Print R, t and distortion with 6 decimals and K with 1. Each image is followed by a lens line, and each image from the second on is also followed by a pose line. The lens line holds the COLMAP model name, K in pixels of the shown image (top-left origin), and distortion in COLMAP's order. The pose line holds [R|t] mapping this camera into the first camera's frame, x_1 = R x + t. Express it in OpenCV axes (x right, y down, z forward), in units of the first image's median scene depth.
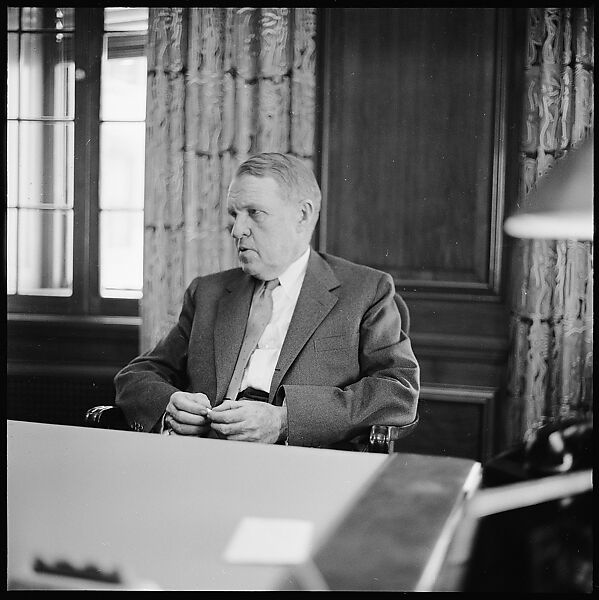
lens RADIAL K [[881.1, 0, 294.4], [0, 881.1, 297.4], [0, 0, 1]] dist [-0.029746, 0.000000]
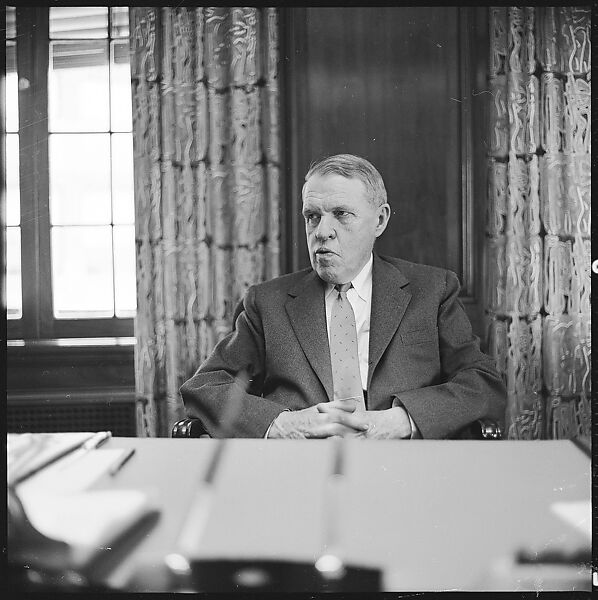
lens RADIAL K [[881.1, 0, 300.9], [0, 881.1, 294.1], [0, 0, 1]] dist [-0.029746, 0.000000]
pose [[0.981518, -0.044741, 0.186067, -0.161622], [0.048793, 0.998660, -0.017249, 0.003339], [-0.185046, 0.026009, 0.982386, 0.022579]]
